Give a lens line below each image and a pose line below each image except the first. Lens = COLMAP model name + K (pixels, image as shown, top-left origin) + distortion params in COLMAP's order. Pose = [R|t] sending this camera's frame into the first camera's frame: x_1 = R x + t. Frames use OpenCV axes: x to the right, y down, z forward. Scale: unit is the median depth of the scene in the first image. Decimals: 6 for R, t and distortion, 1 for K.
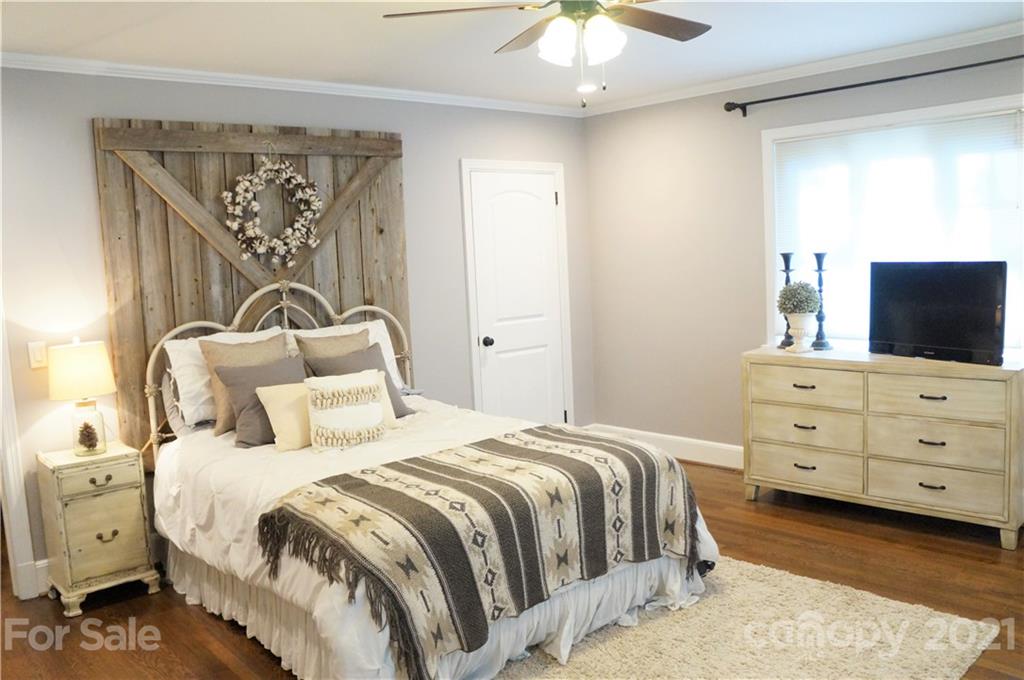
lens RADIAL K [[835.2, 0, 512.0], [0, 835.2, 340.0], [0, 0, 1]] dist [-0.203467, 0.195057]
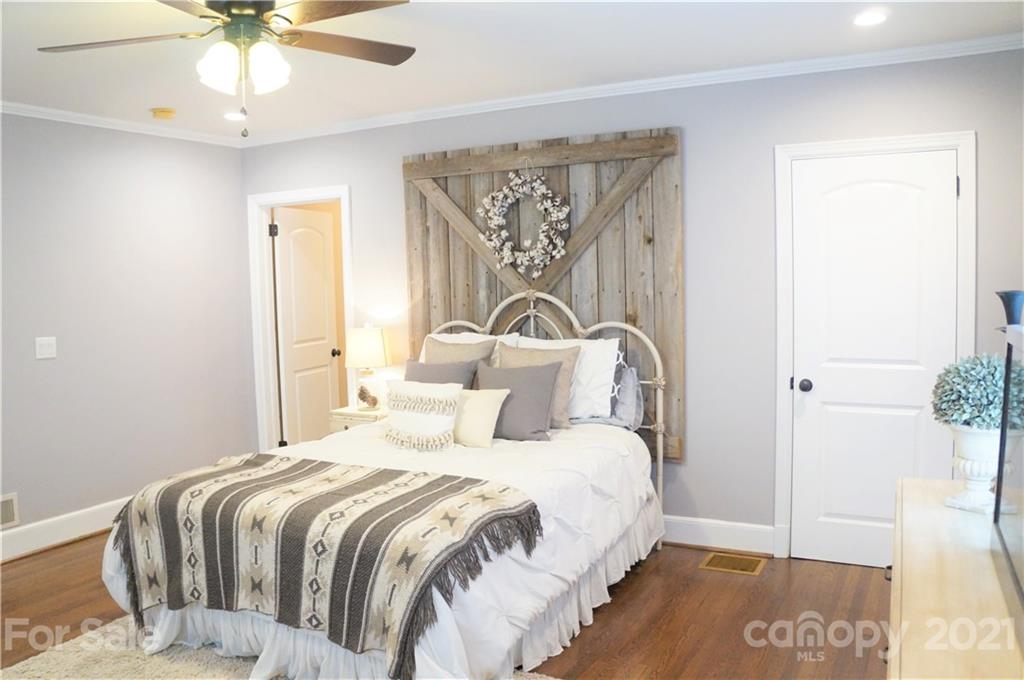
lens RADIAL K [[835.2, 0, 512.0], [0, 835.2, 340.0], [0, 0, 1]] dist [-0.203467, 0.195057]
pose [[0.322780, 0.117083, -0.939204, 0.715273], [-0.086435, 0.991819, 0.093937, -0.106673], [0.942519, 0.050859, 0.330260, 0.632340]]
